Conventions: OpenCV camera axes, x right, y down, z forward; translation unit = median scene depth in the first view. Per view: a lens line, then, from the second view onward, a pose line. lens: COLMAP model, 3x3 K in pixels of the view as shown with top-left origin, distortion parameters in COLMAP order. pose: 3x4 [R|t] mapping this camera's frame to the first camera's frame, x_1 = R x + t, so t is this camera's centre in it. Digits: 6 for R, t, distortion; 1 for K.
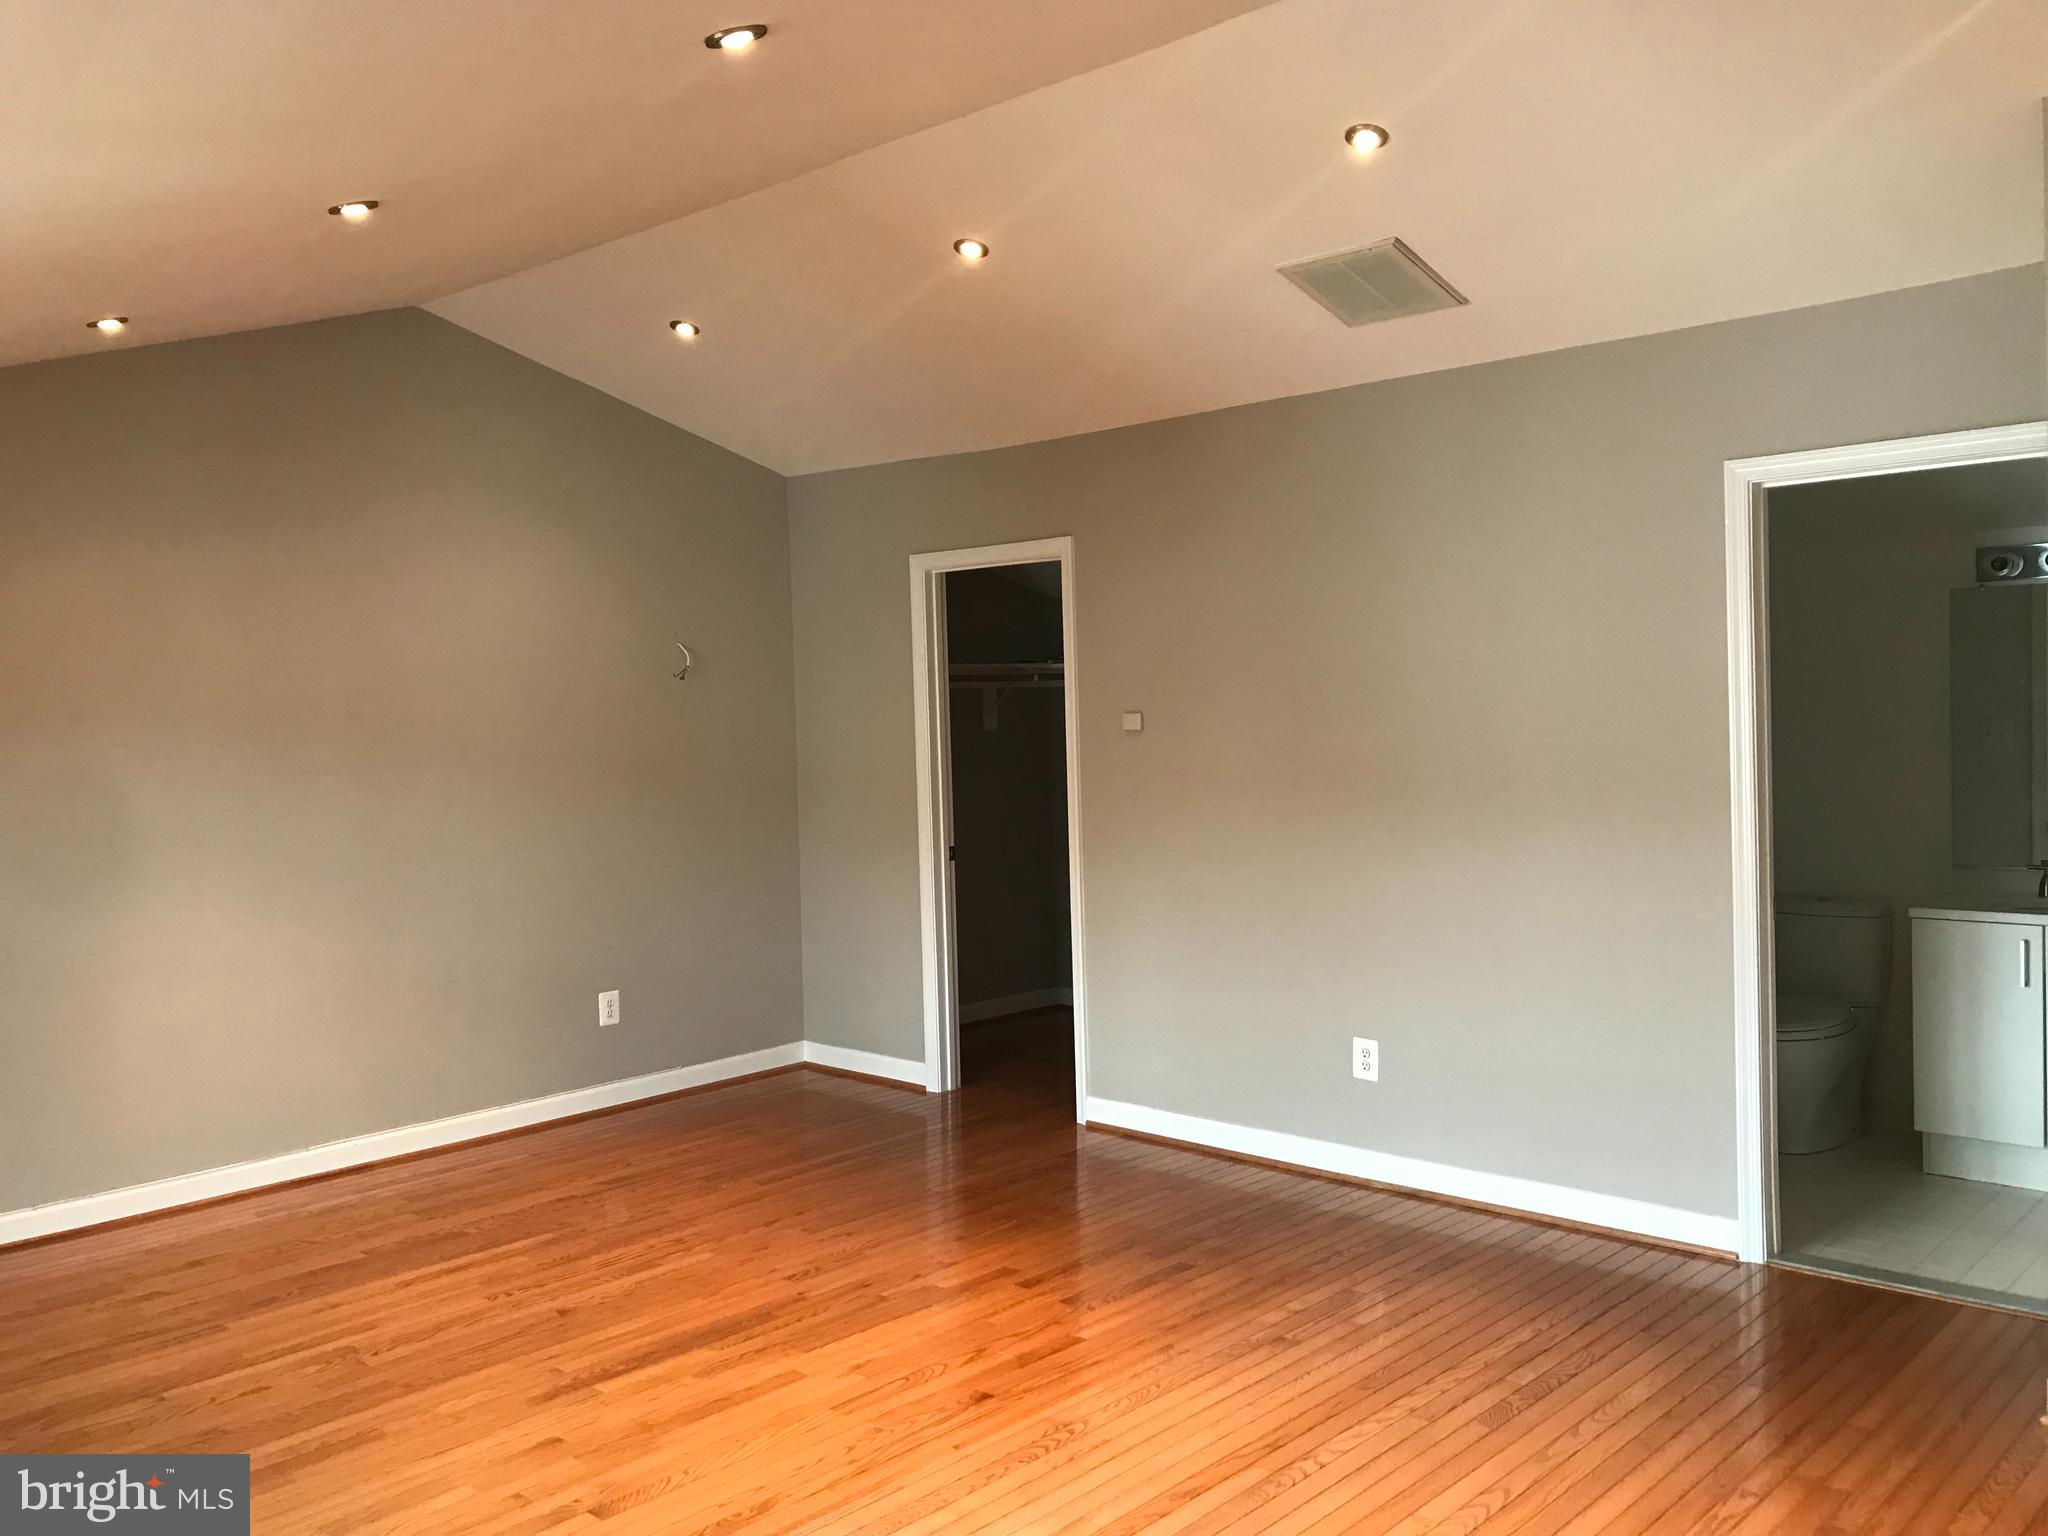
lens RADIAL K [[1688.4, 0, 1018.6], [0, 1688.4, 760.9], [0, 0, 1]] dist [0.031452, -0.031453]
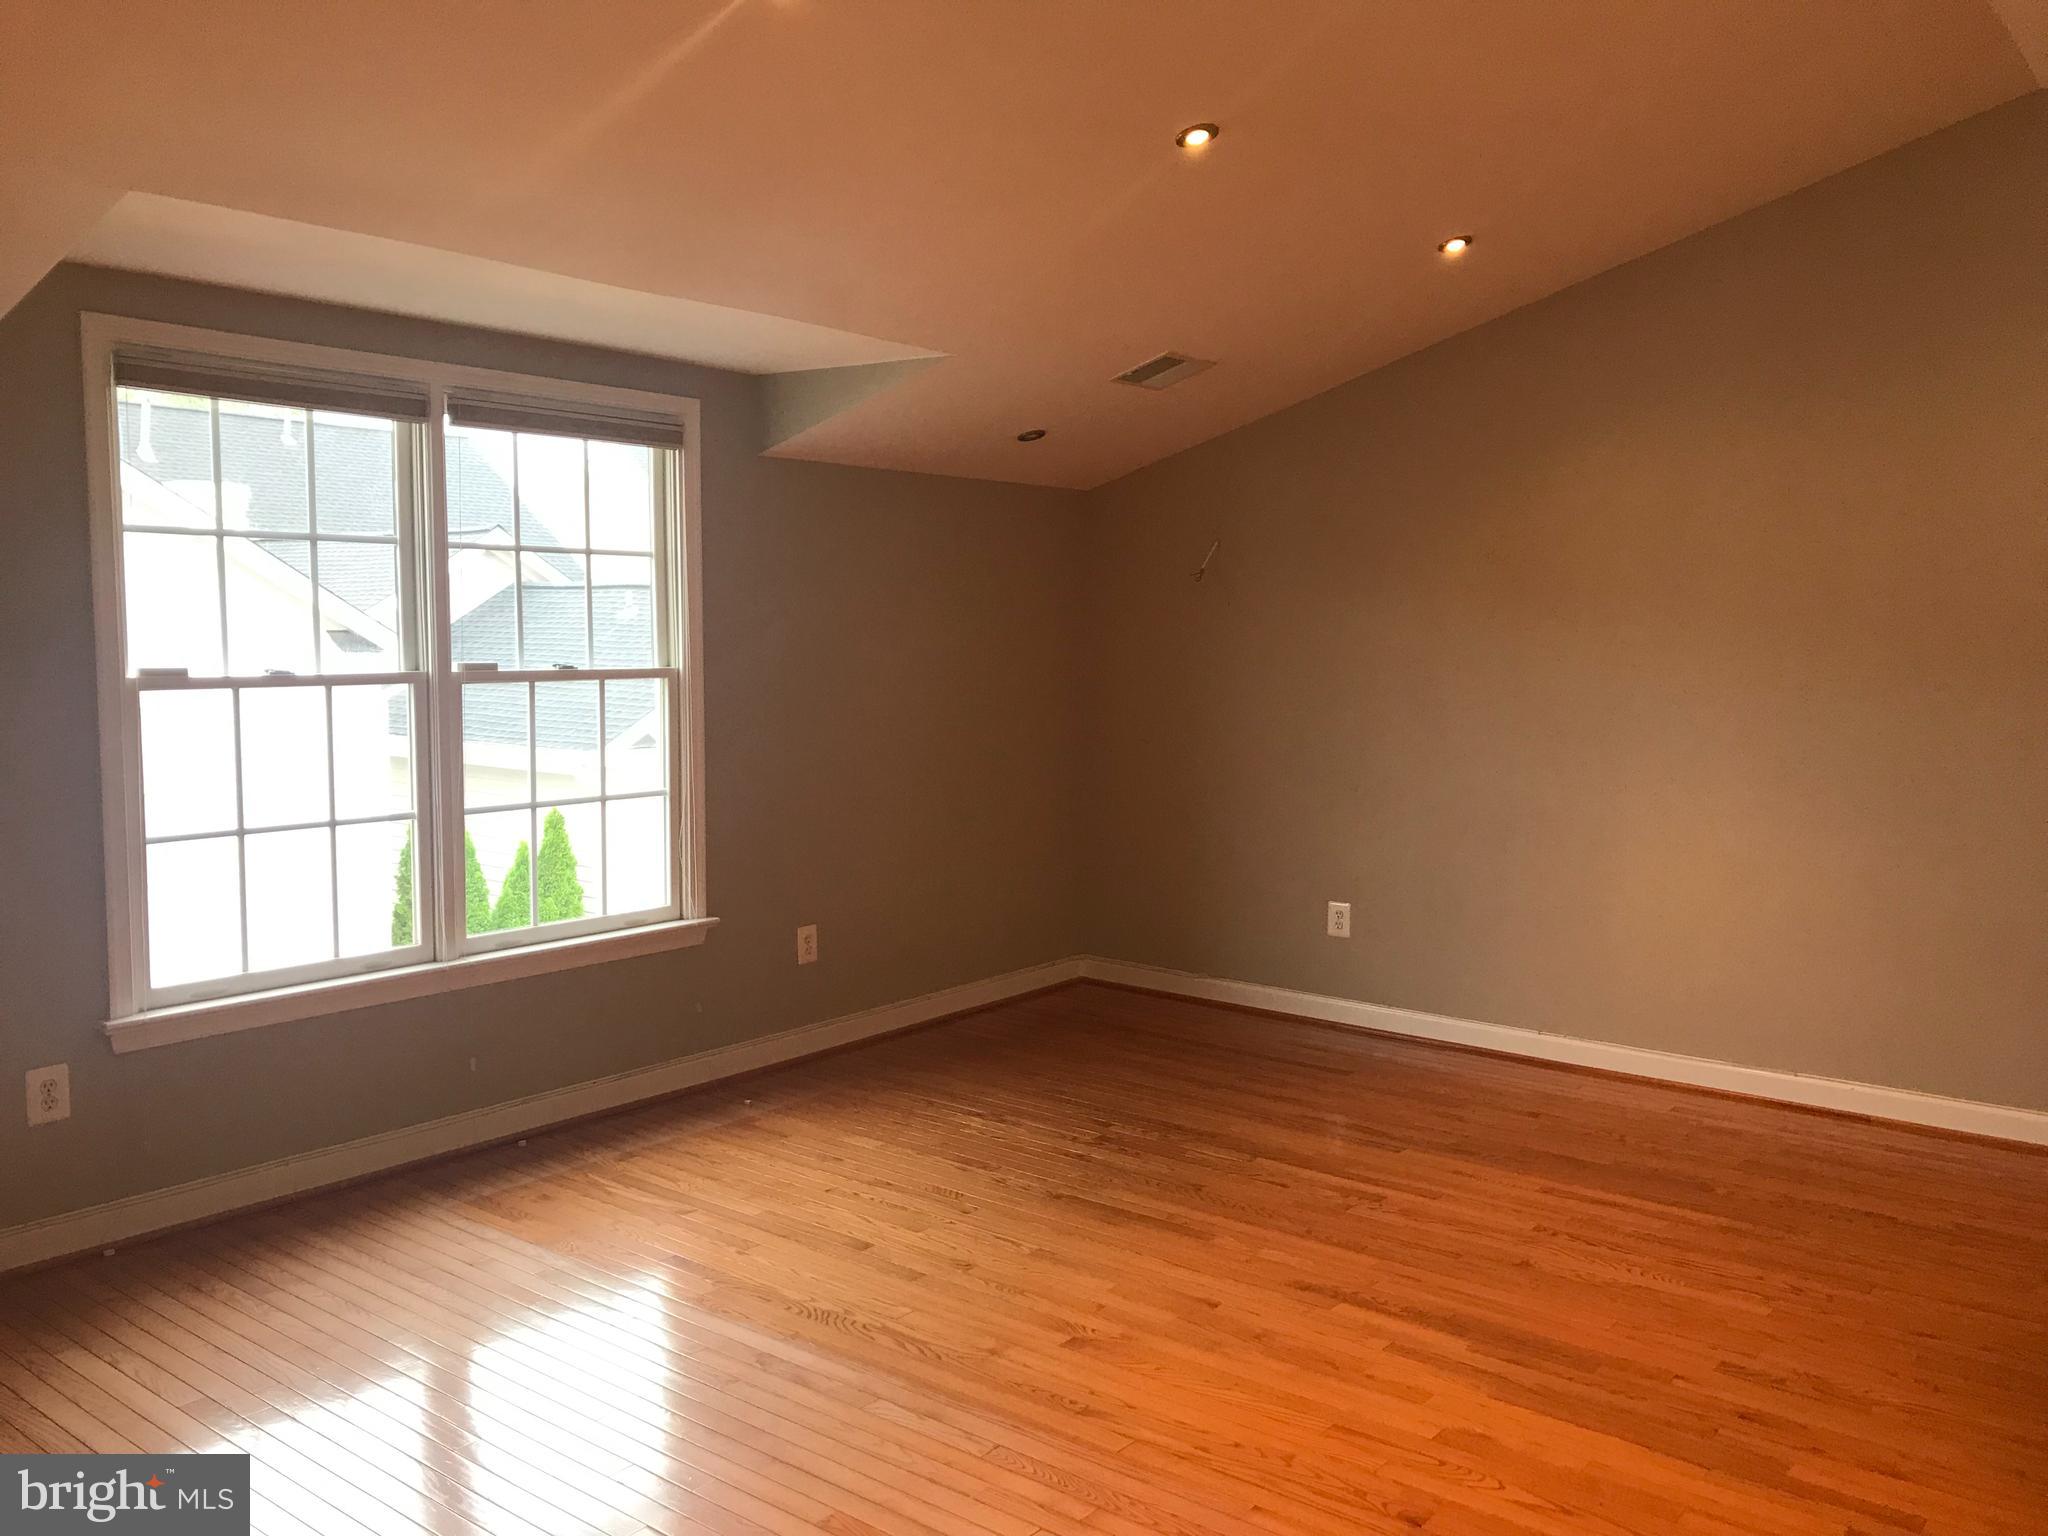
lens RADIAL K [[1688.4, 0, 1014.8], [0, 1688.4, 774.1], [0, 0, 1]] dist [0.031452, -0.031453]
pose [[0.077353, 0.116323, -0.990195, 0.606618], [-0.044023, 0.992600, 0.113167, -0.025170], [0.996031, 0.034837, 0.081902, 0.684503]]
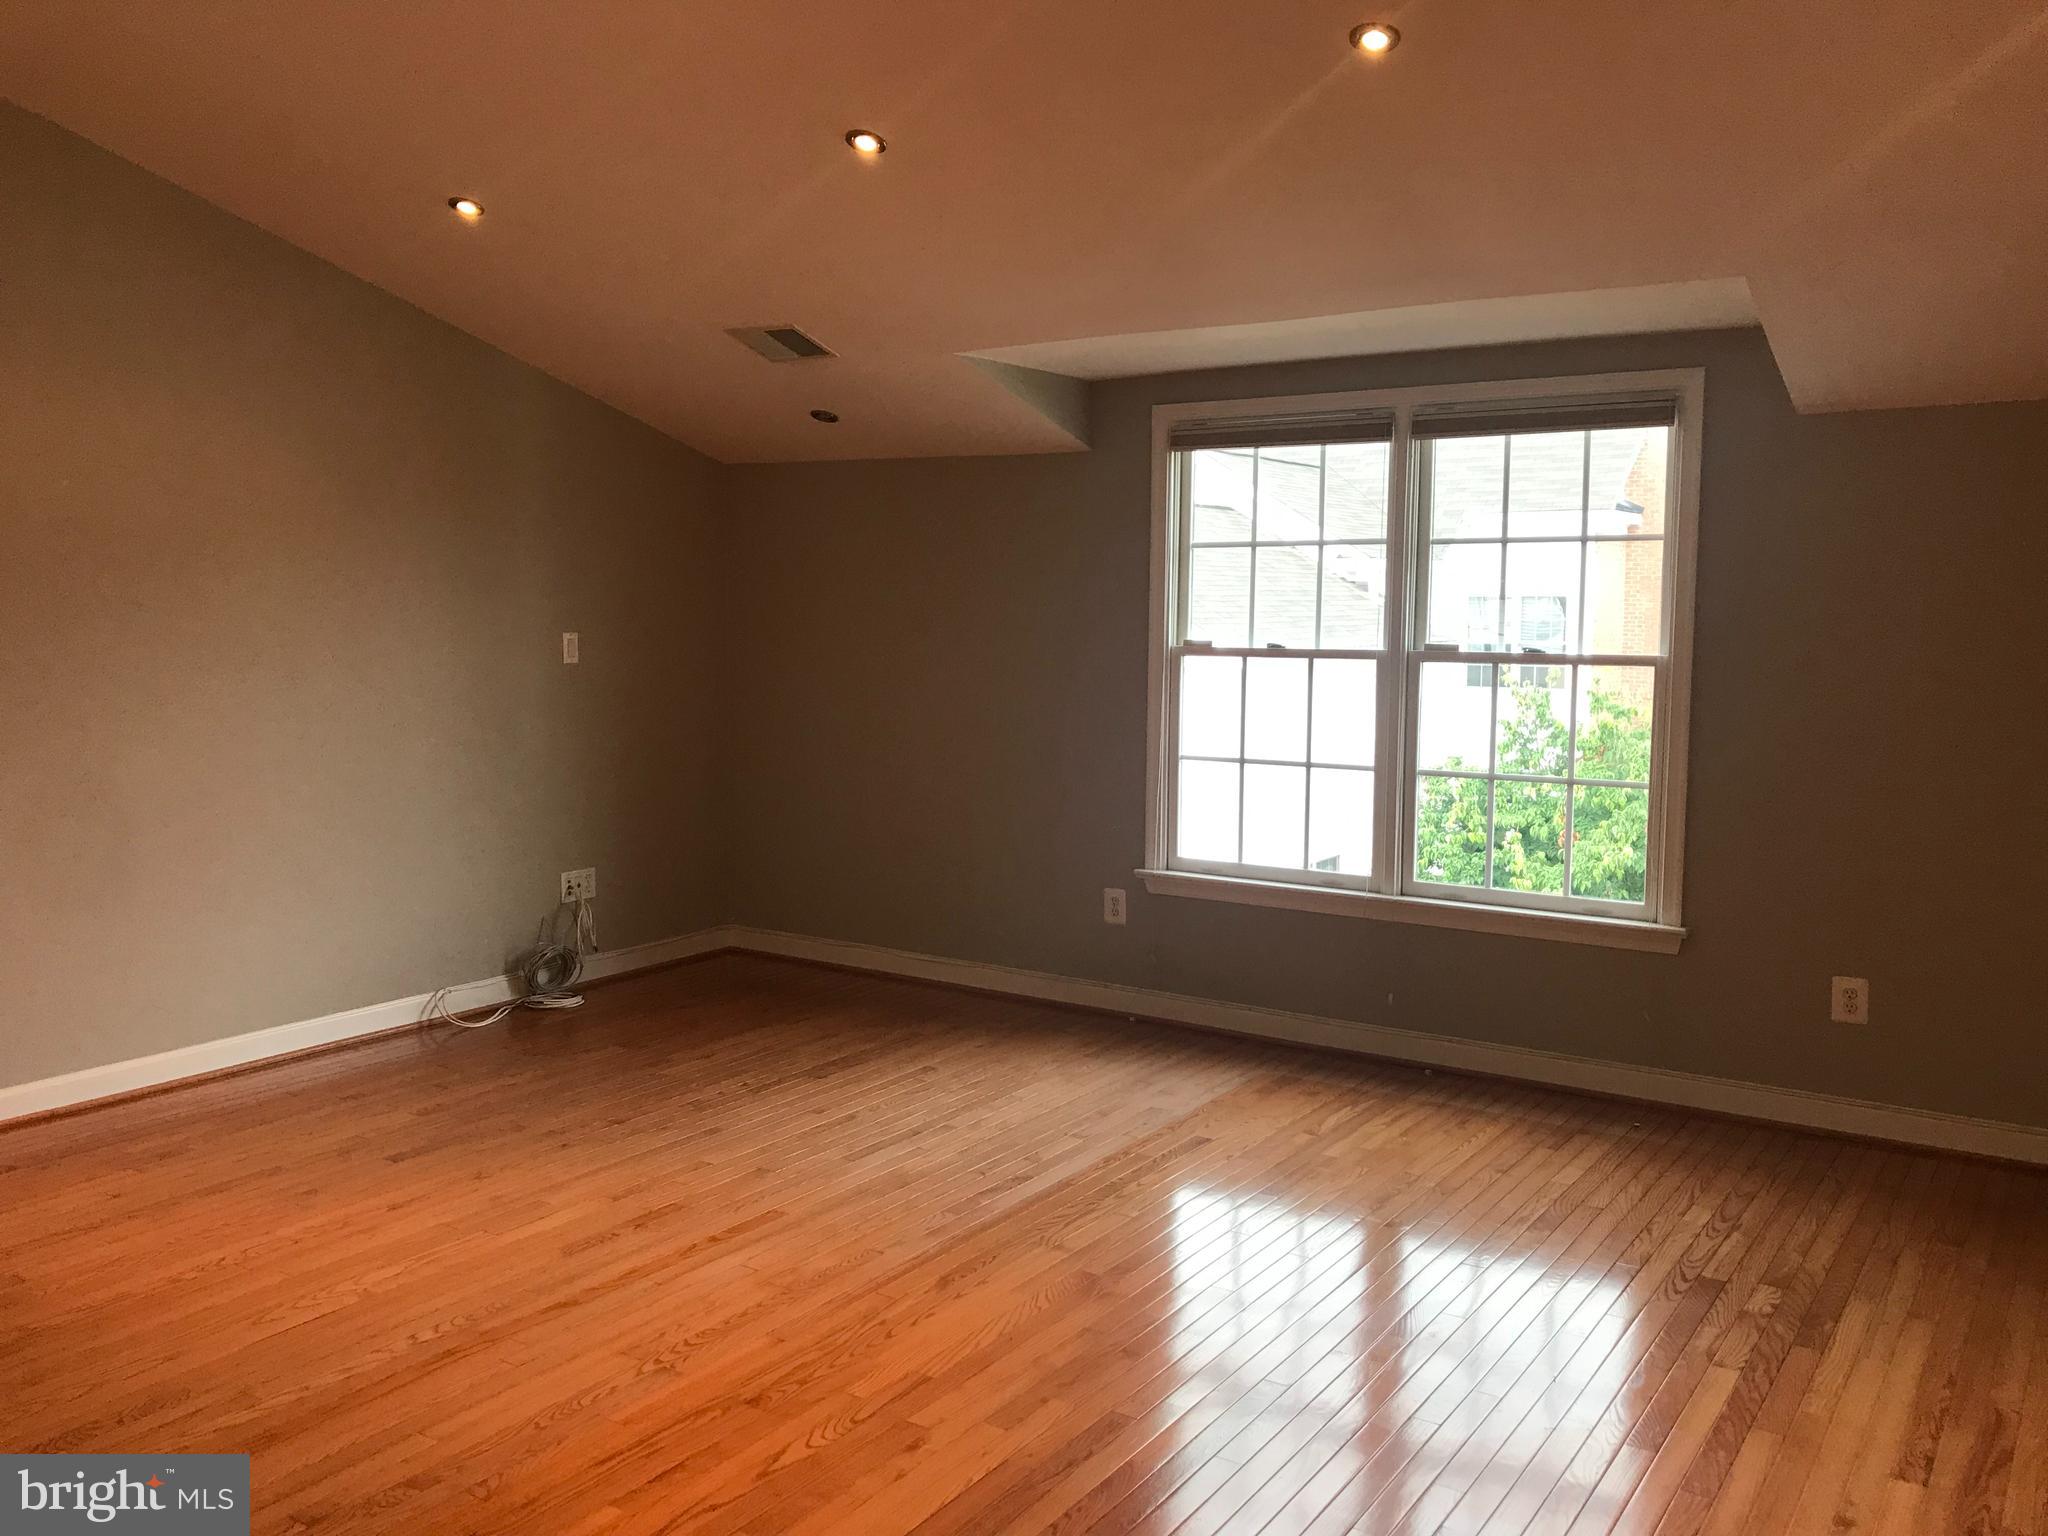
lens RADIAL K [[1688.4, 0, 1019.7], [0, 1688.4, 766.6], [0, 0, 1]] dist [0.031452, -0.031453]
pose [[-0.986662, 0.038435, -0.158180, -0.026461], [0.016105, 0.990007, 0.140095, -0.048785], [0.161984, 0.135679, -0.977421, 1.639164]]
